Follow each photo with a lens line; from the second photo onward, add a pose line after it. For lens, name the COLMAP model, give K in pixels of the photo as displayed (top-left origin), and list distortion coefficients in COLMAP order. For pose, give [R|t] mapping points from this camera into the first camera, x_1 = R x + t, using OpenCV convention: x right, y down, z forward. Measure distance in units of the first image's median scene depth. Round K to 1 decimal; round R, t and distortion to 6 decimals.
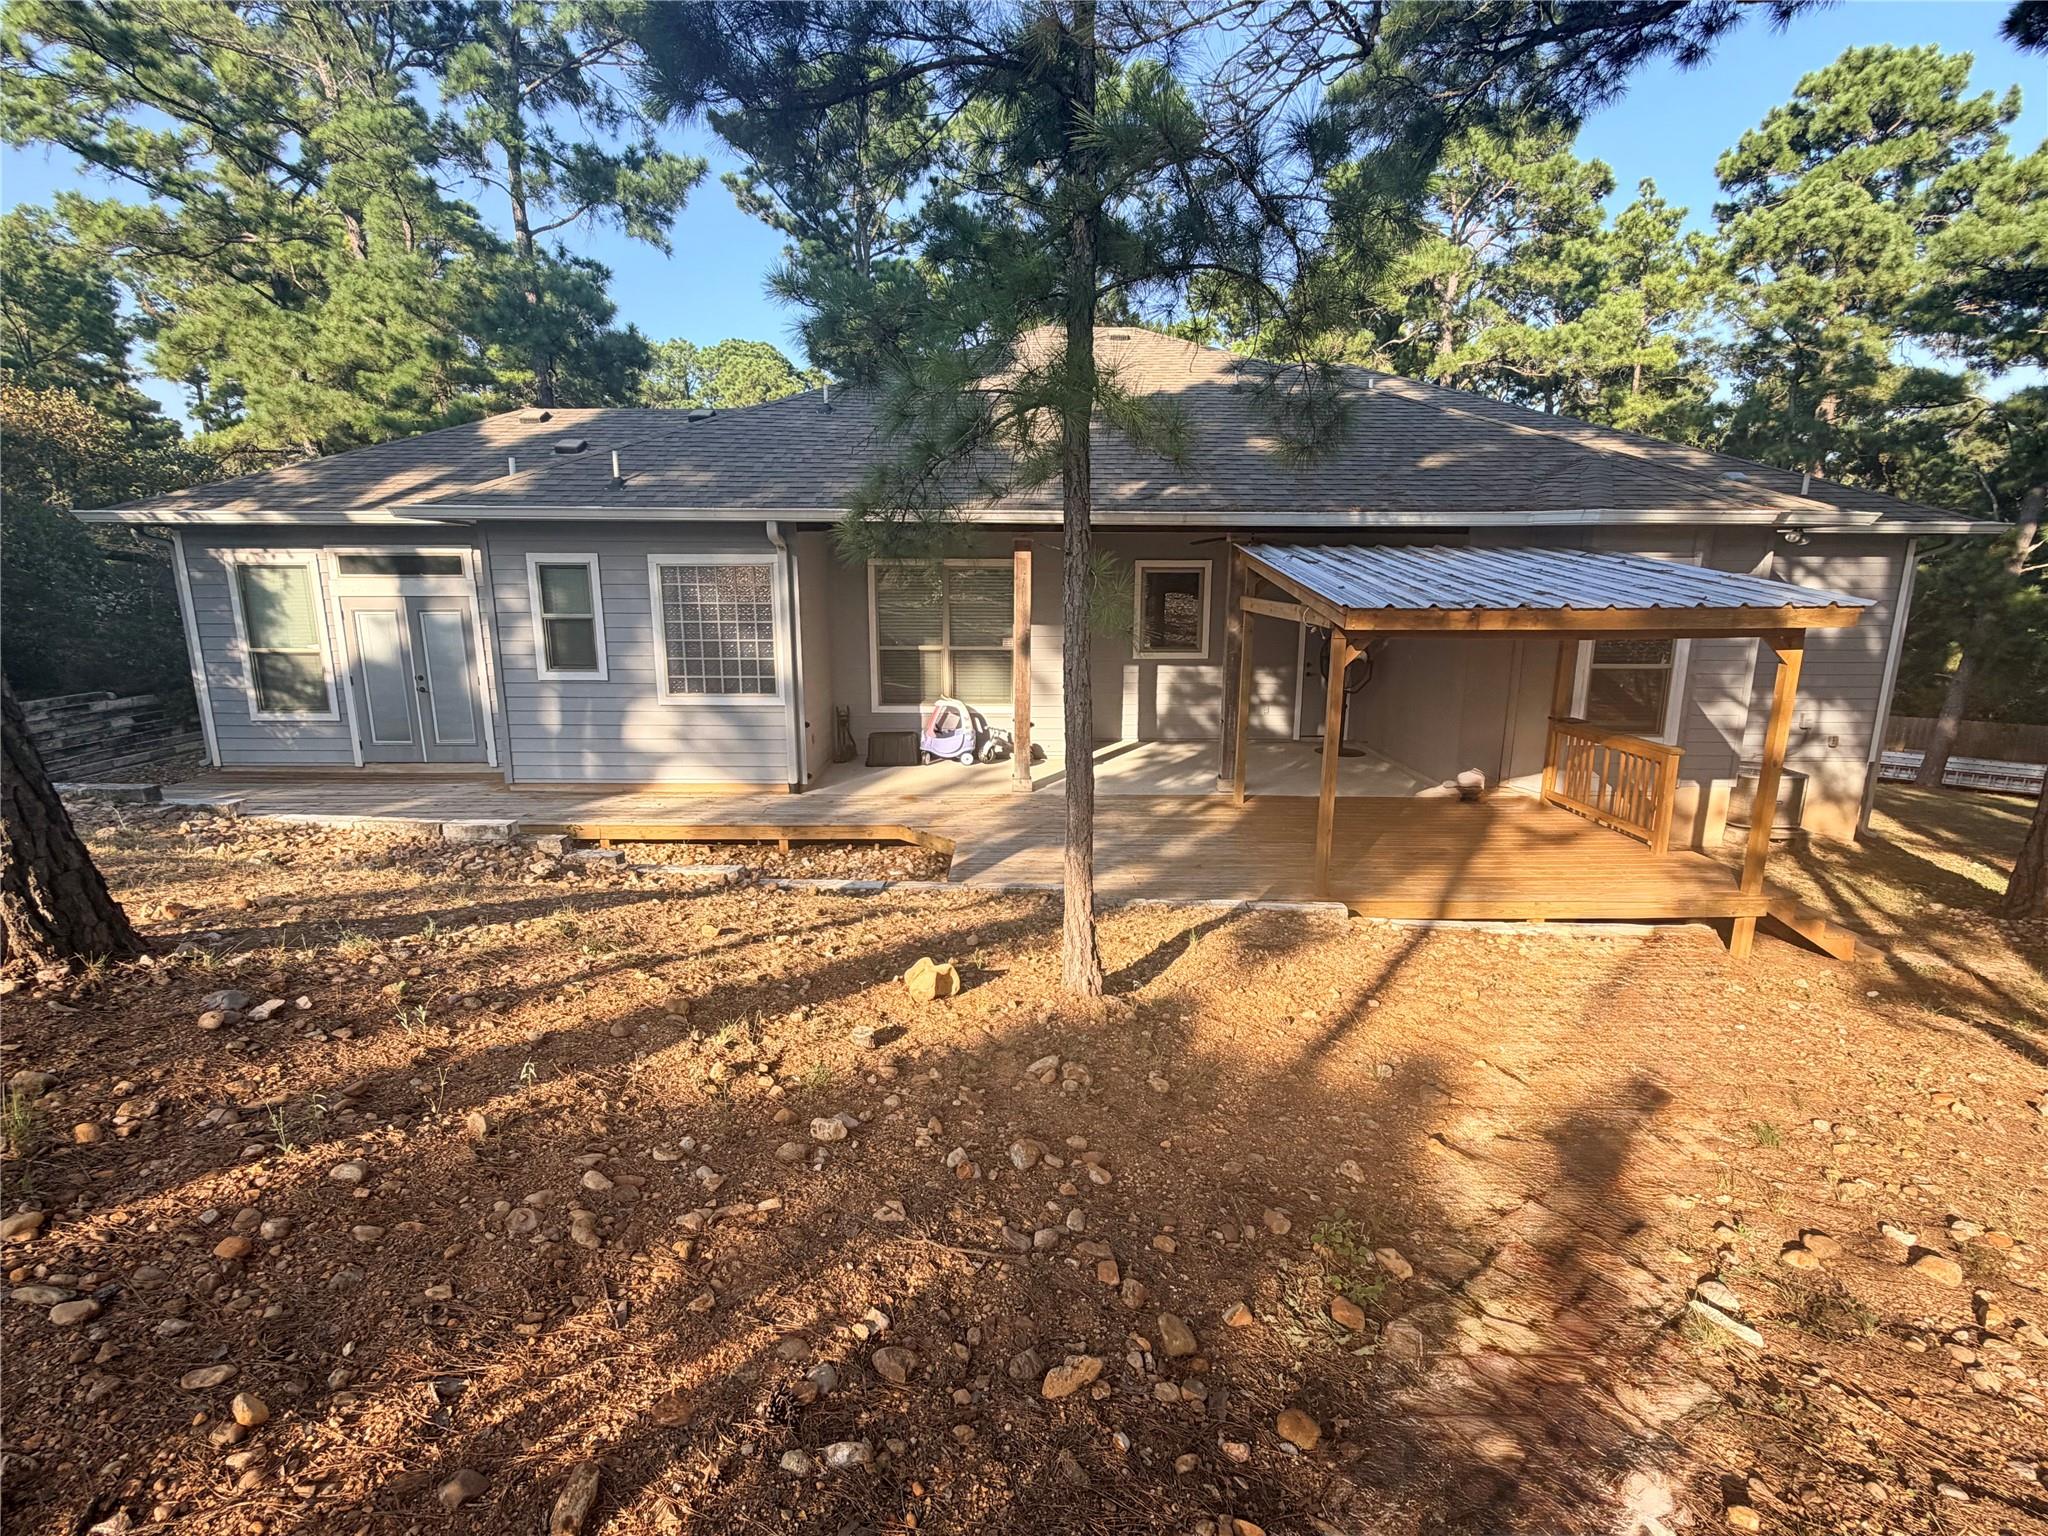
lens RADIAL K [[938.9, 0, 1024.0], [0, 938.9, 768.0], [0, 0, 1]] dist [-0.000215, -0.000009]
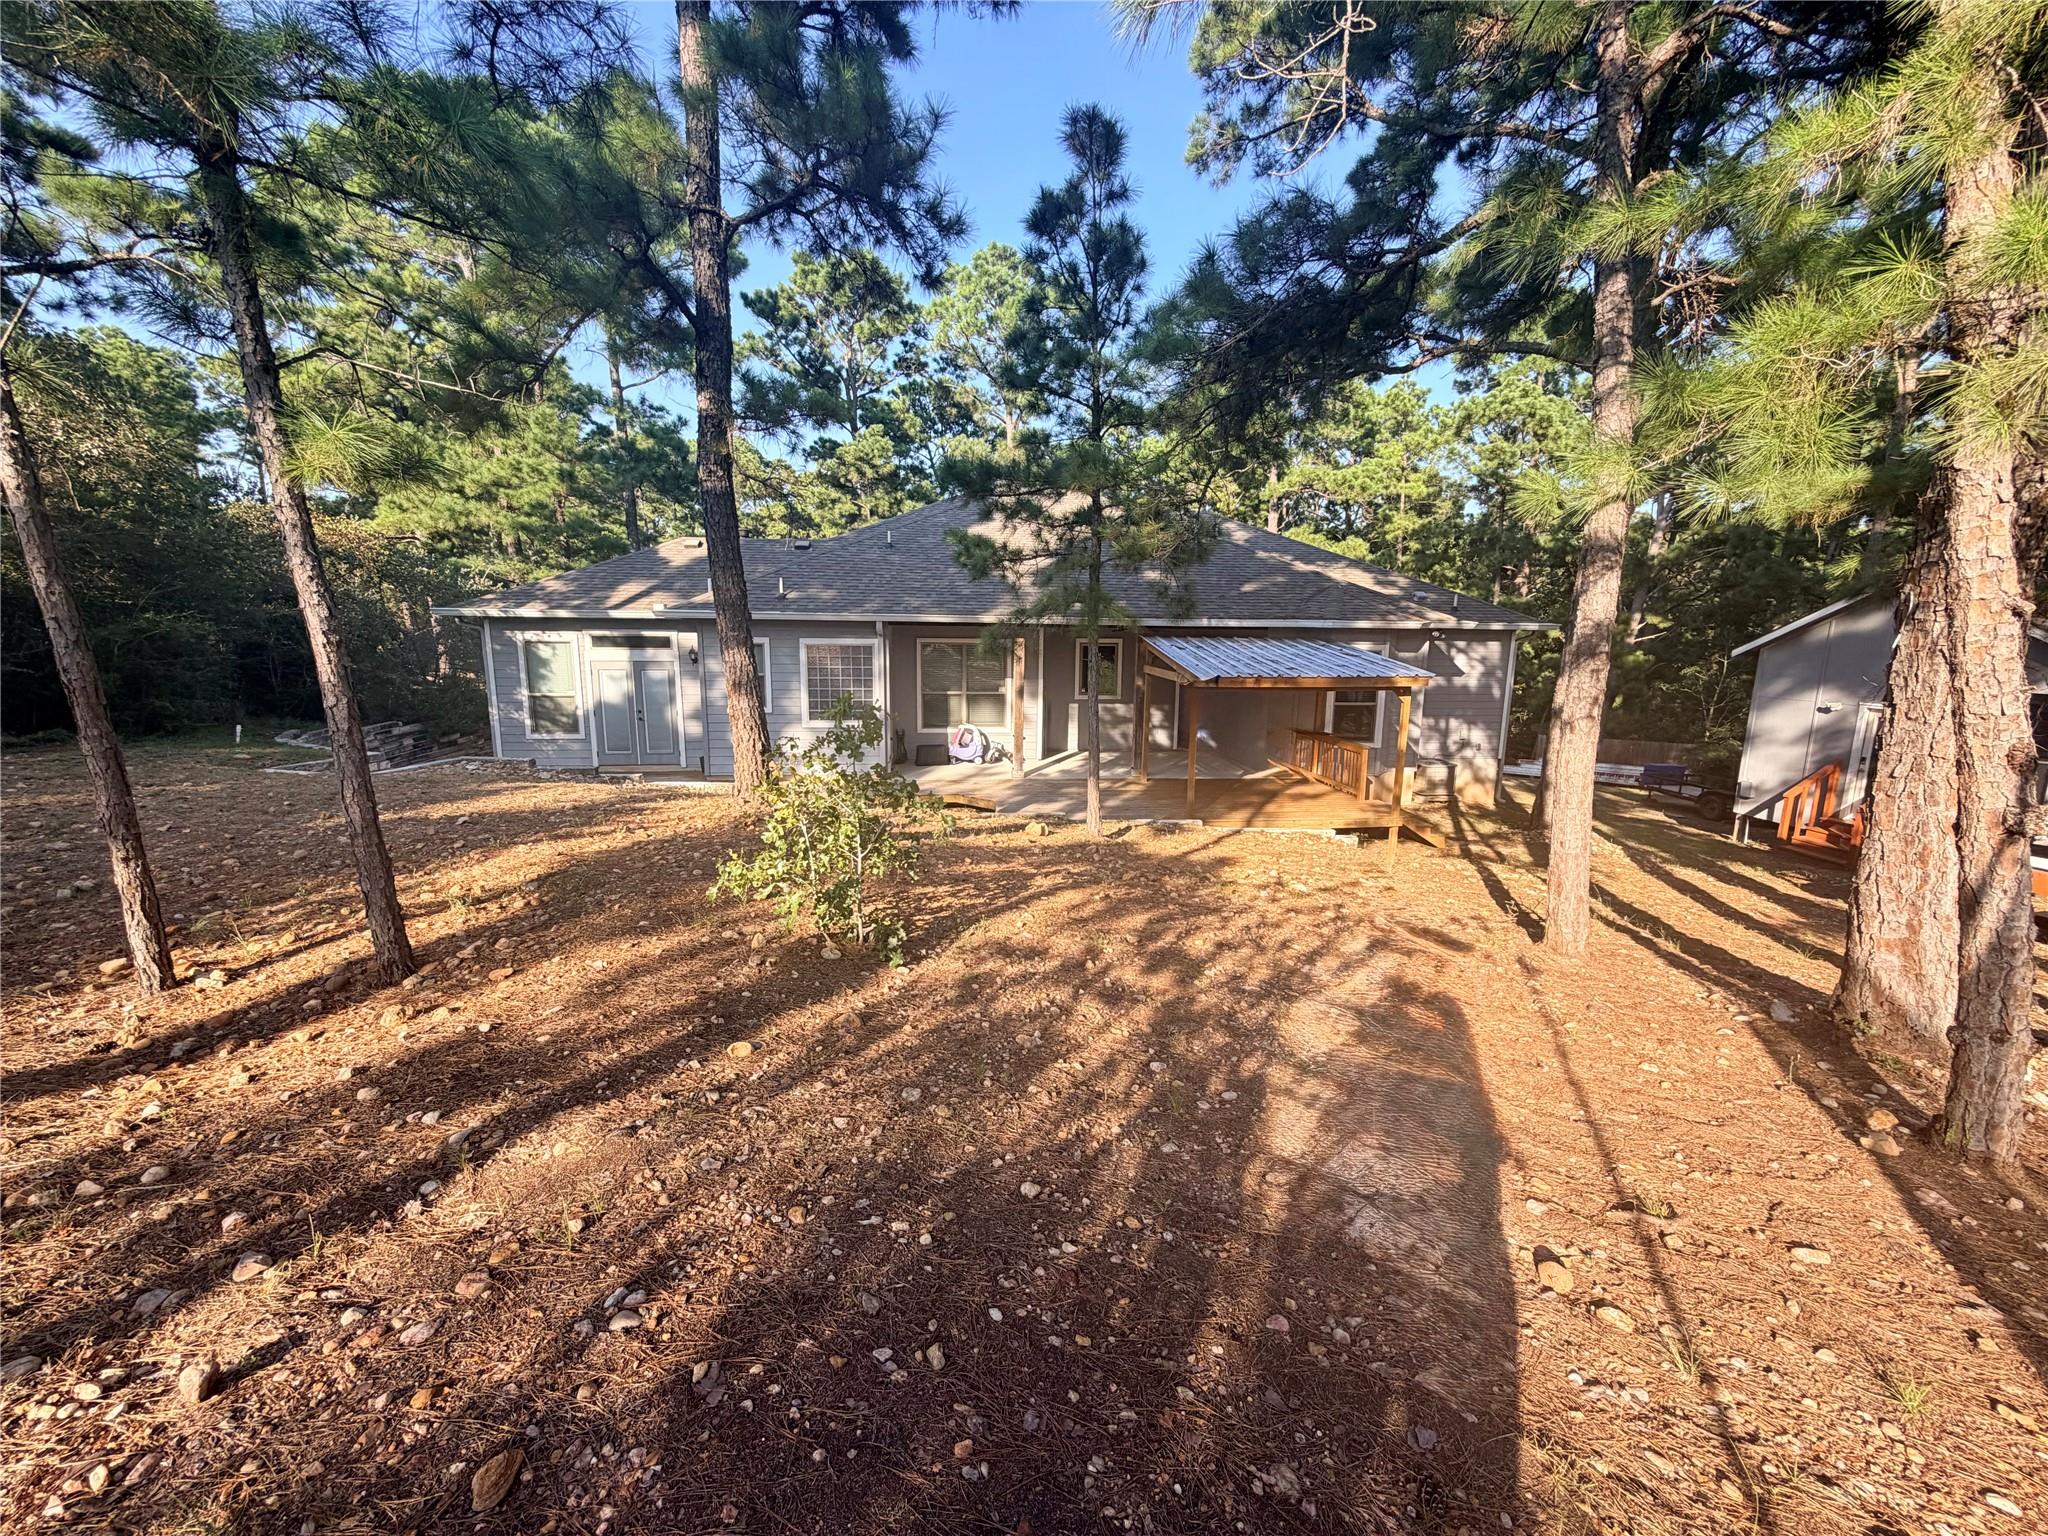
lens RADIAL K [[824.8, 0, 1024.0], [0, 824.8, 768.0], [0, 0, 1]] dist [-0.000331, -0.000092]
pose [[0.994639, -0.008656, 0.103040, -0.137839], [0.011672, 0.999520, -0.028697, 0.047817], [-0.102743, 0.029746, 0.994263, -0.462055]]
